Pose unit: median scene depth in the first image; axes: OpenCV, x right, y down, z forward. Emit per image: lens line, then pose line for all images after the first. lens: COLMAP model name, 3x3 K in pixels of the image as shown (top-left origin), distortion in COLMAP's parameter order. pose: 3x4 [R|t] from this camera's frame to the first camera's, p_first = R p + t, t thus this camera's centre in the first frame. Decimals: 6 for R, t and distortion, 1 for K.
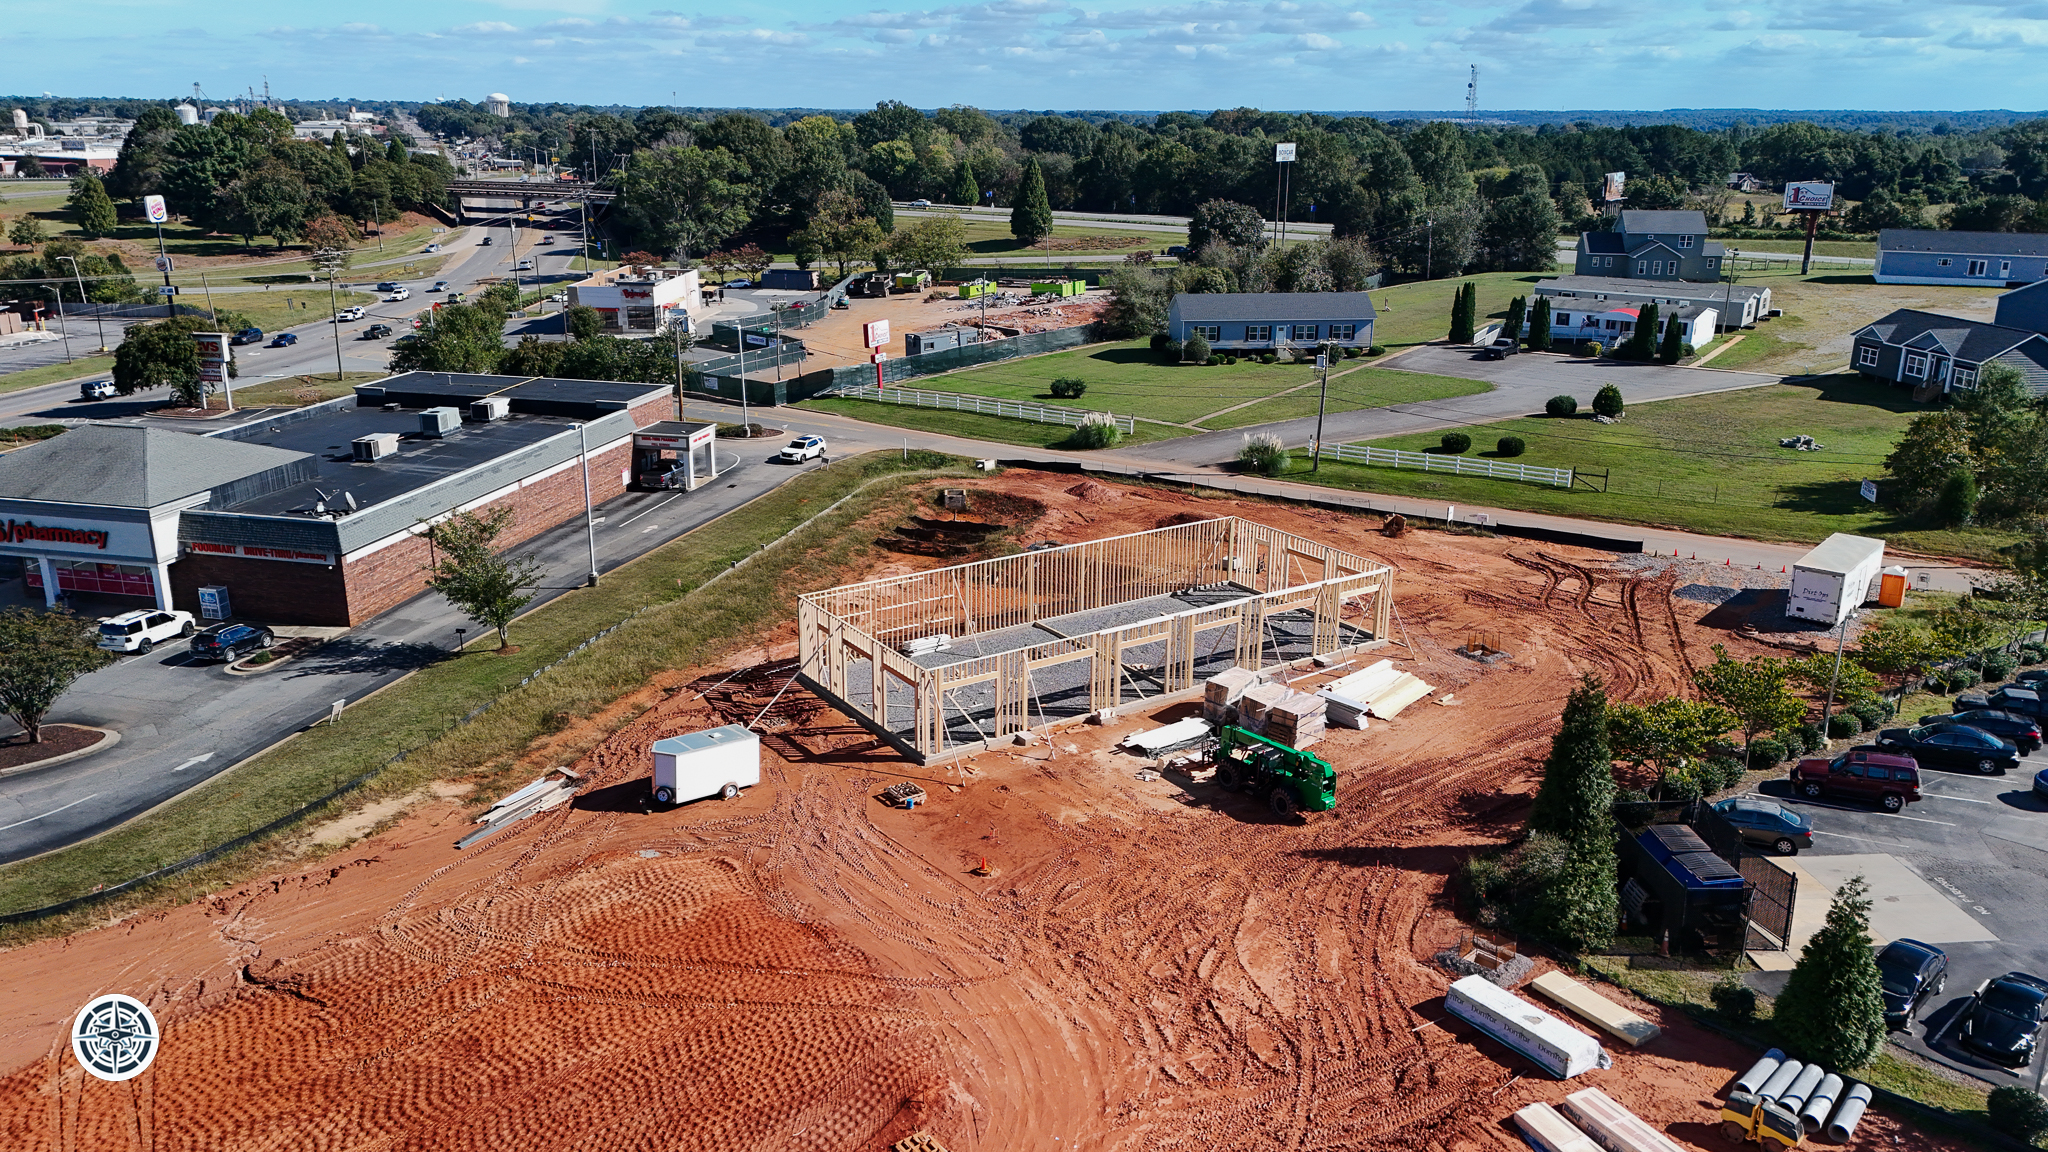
lens RADIAL K [[1504.7, 0, 1024.0], [0, 1504.7, 576.0], [0, 0, 1]] dist [0.088843, -0.095066]
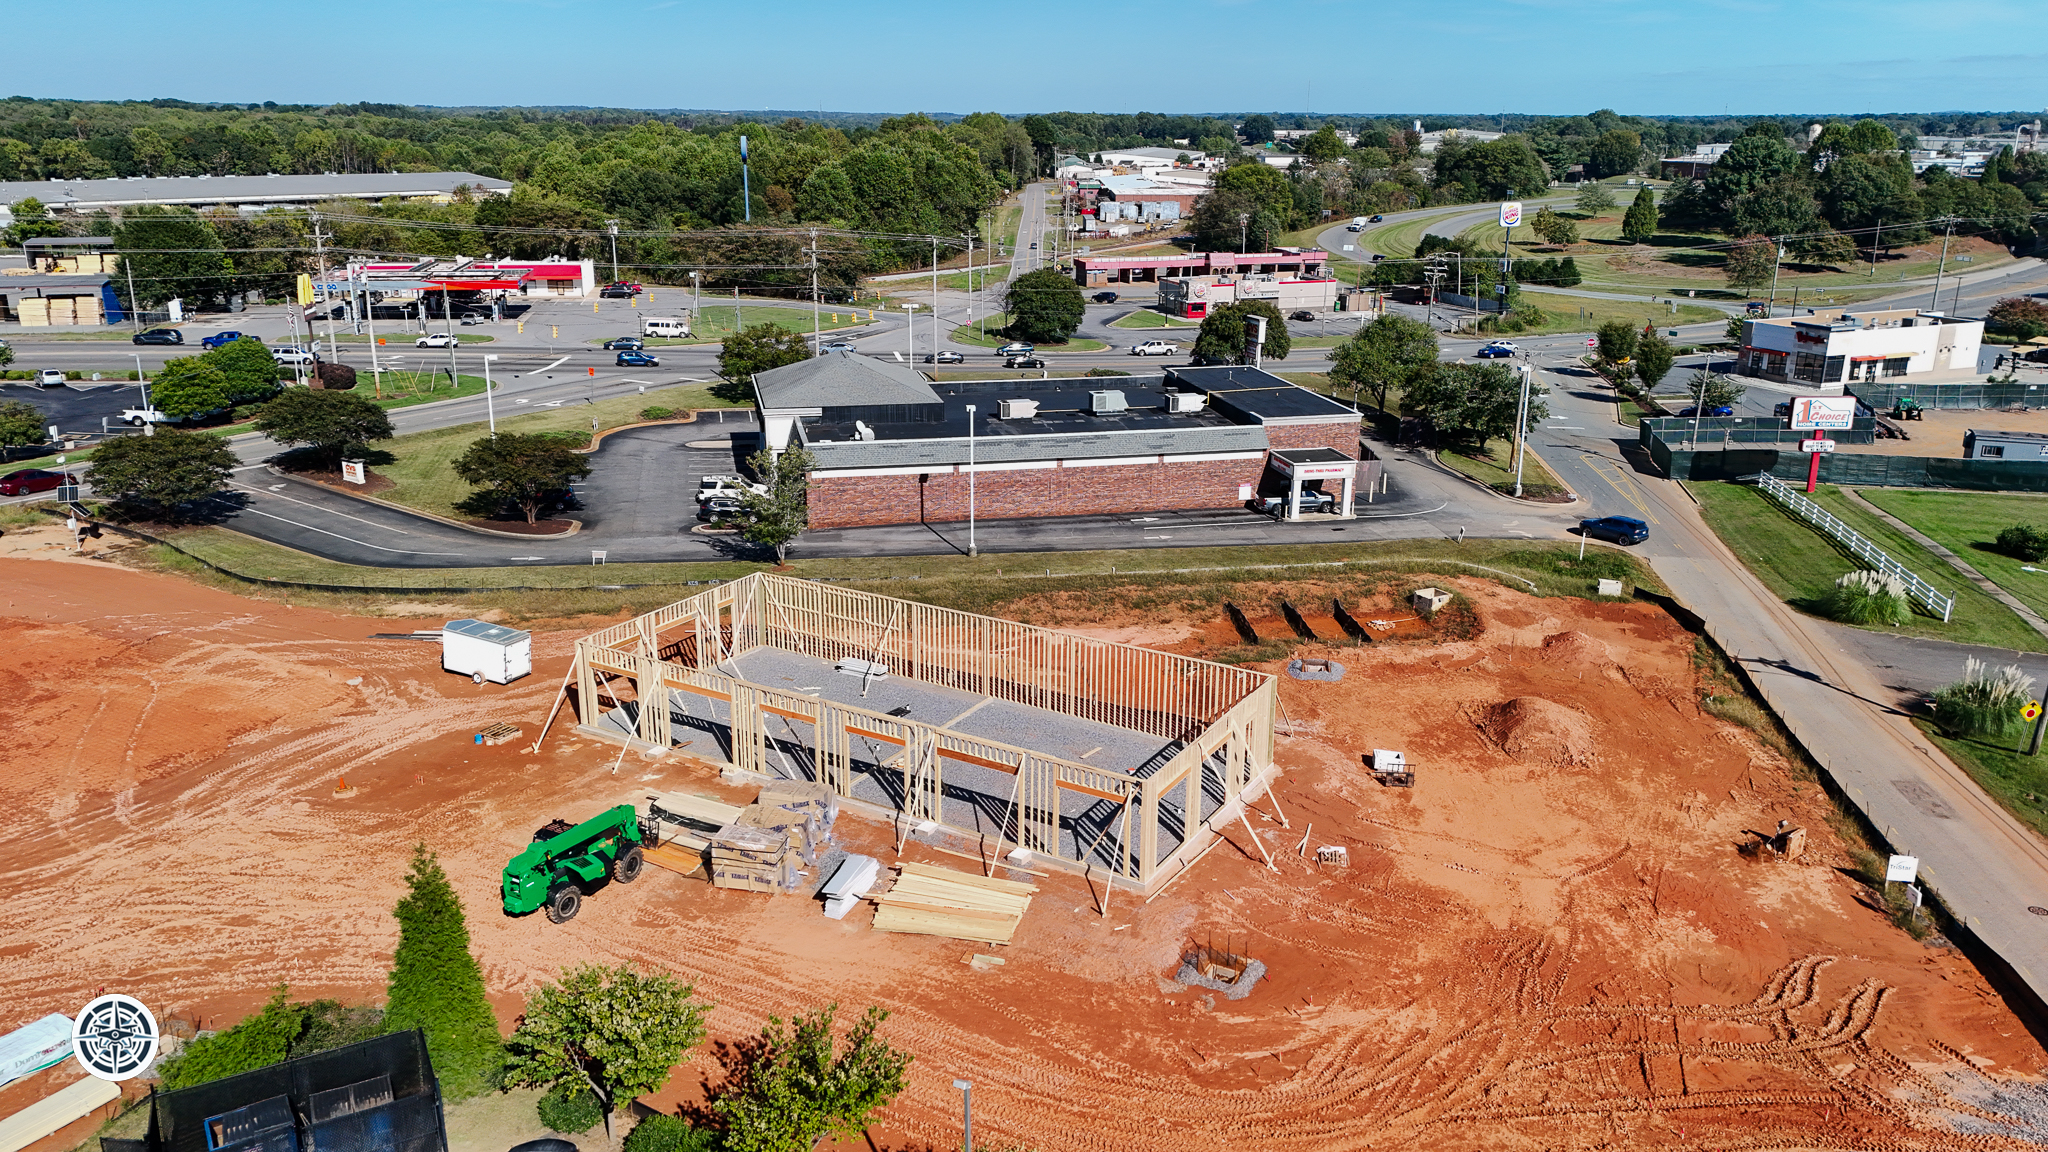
lens RADIAL K [[1504.7, 0, 1024.0], [0, 1504.7, 576.0], [0, 0, 1]] dist [0.088843, -0.095066]
pose [[0.413191, 0.261521, -0.872284, 0.492919], [-0.269573, 0.950071, 0.157149, -0.116707], [0.869830, 0.170212, 0.463059, 0.389788]]
